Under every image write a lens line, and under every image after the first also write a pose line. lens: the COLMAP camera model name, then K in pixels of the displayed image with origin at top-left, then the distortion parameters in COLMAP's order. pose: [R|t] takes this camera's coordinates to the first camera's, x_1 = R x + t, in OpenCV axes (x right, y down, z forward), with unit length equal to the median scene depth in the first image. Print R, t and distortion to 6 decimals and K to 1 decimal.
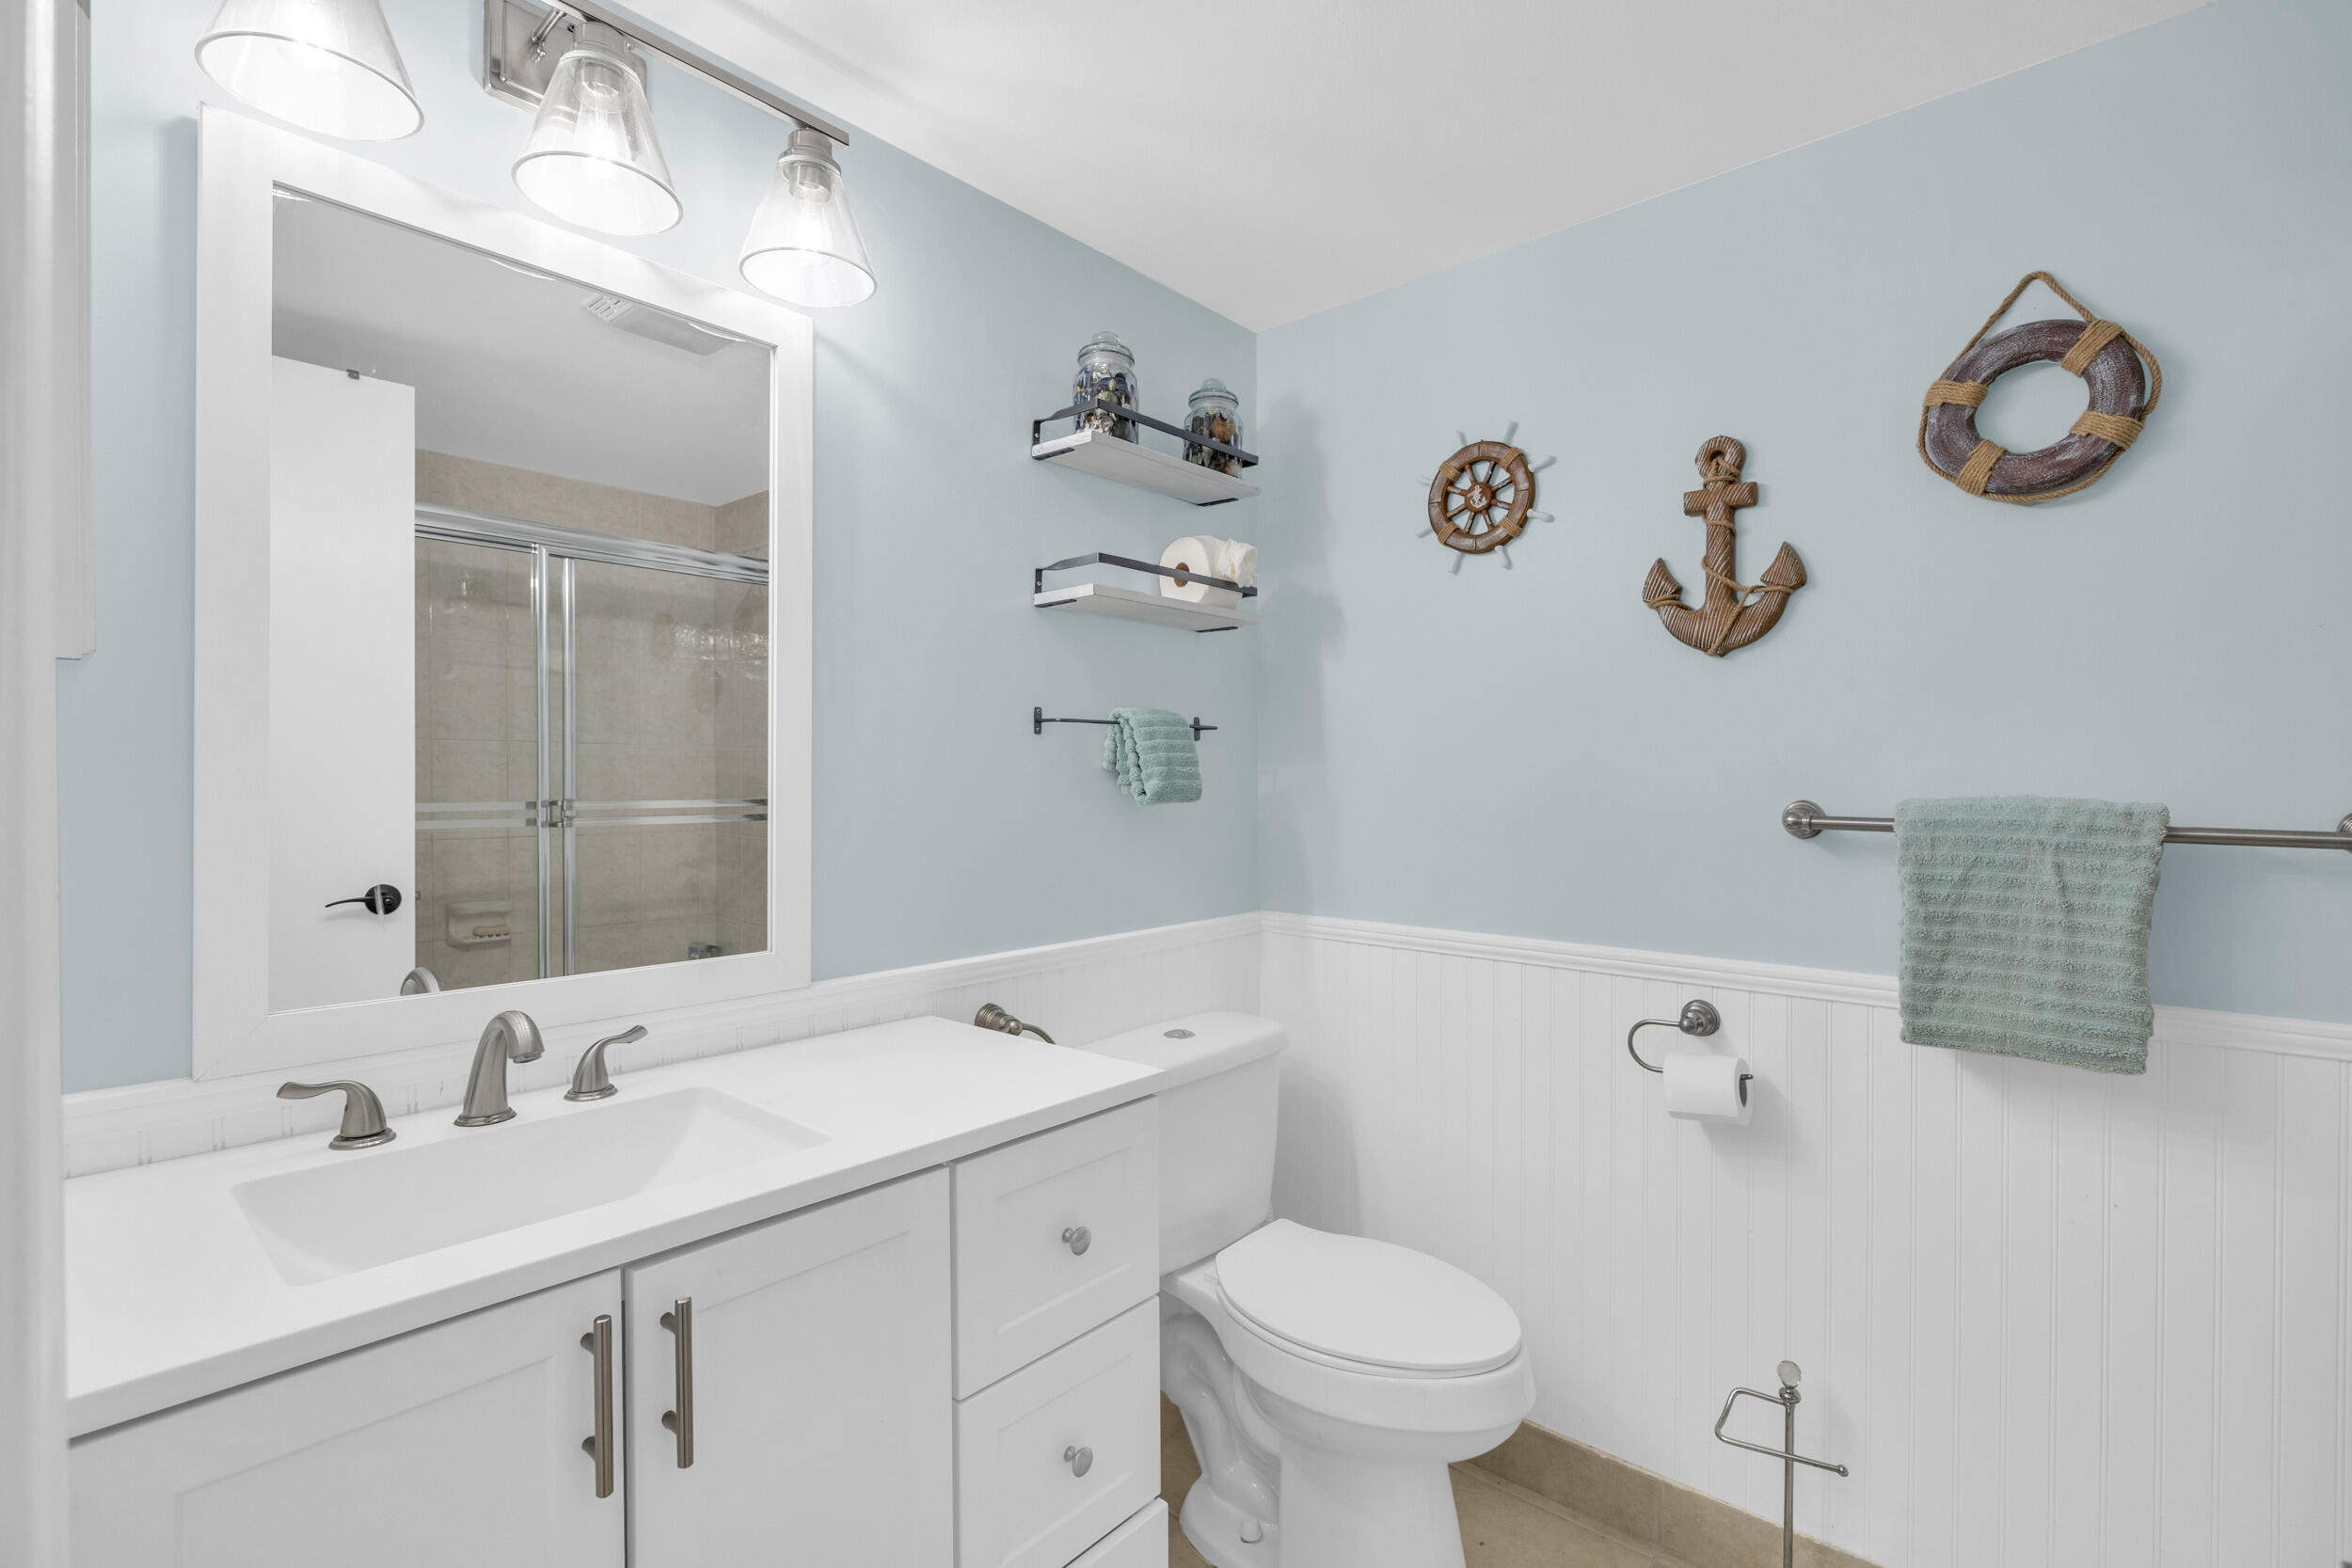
lens RADIAL K [[1054.0, 0, 1174.9], [0, 1054.0, 772.8], [0, 0, 1]] dist [-0.010318, 0.000189]
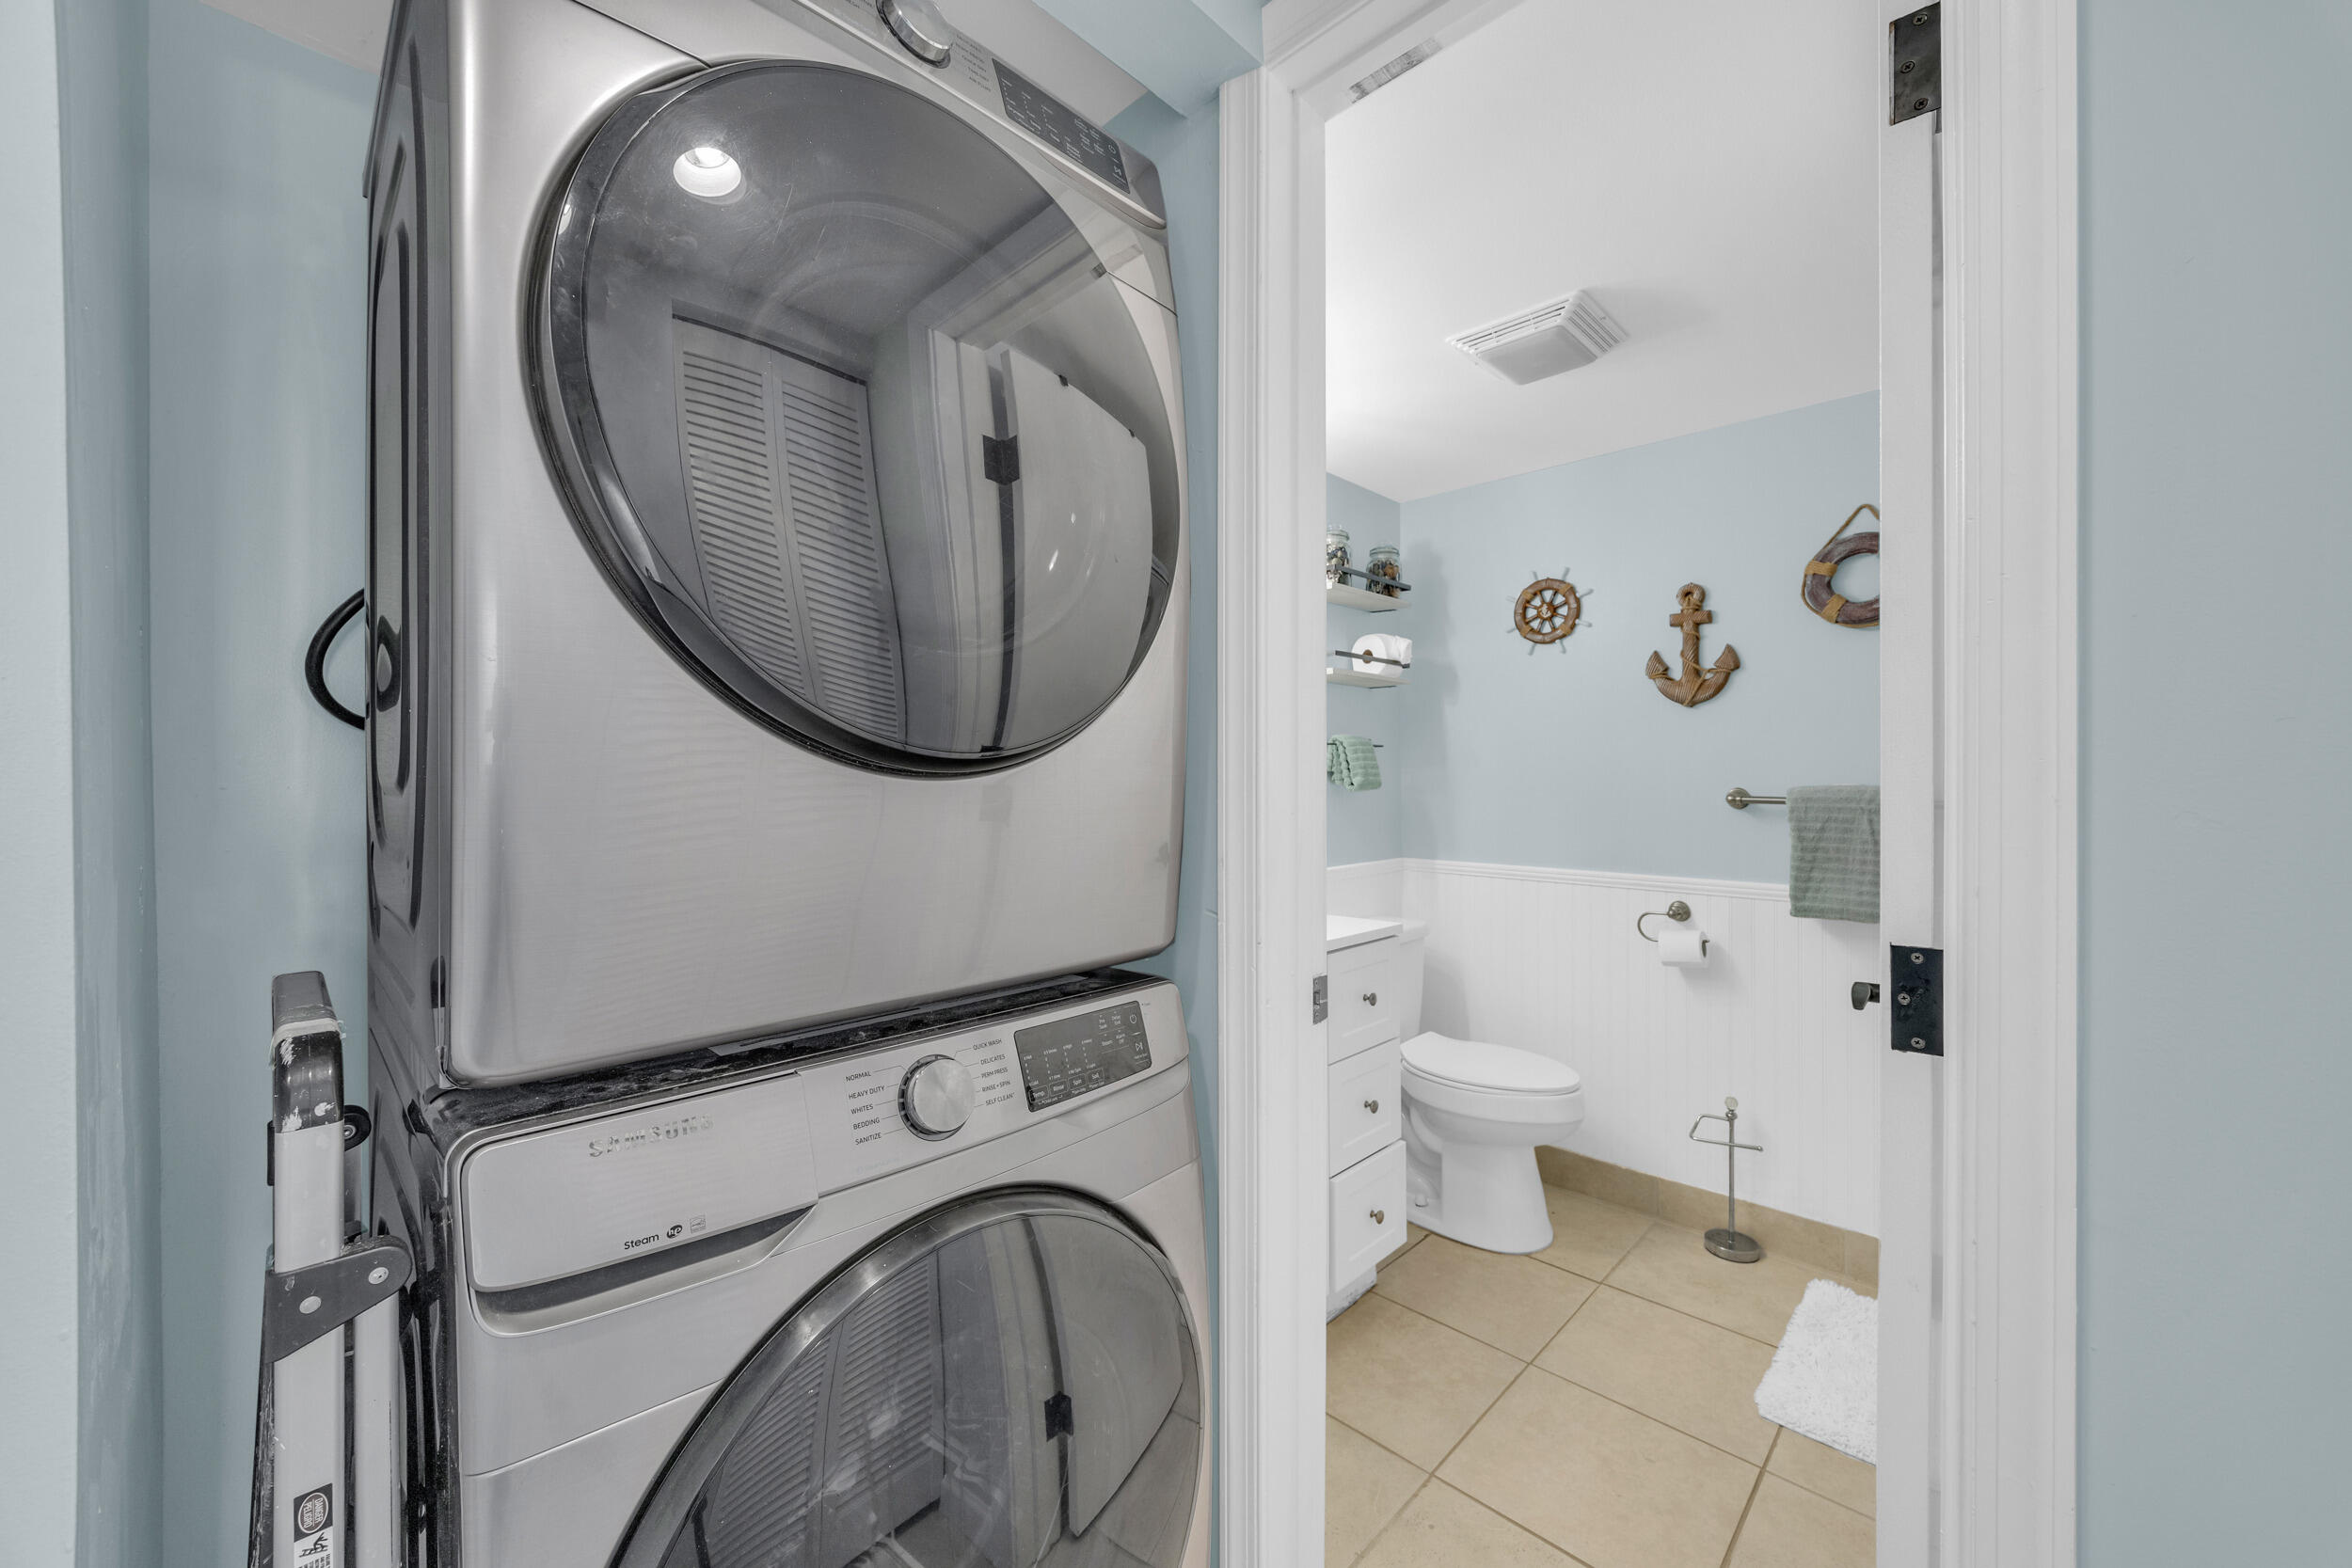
lens RADIAL K [[897.6, 0, 1179.3], [0, 897.6, 771.2], [0, 0, 1]] dist [-0.001121, -0.000020]
pose [[0.998945, -0.001475, -0.045896, -0.269821], [0.001441, 0.999999, -0.000780, -0.002286], [0.045897, 0.000713, 0.998946, -0.543725]]
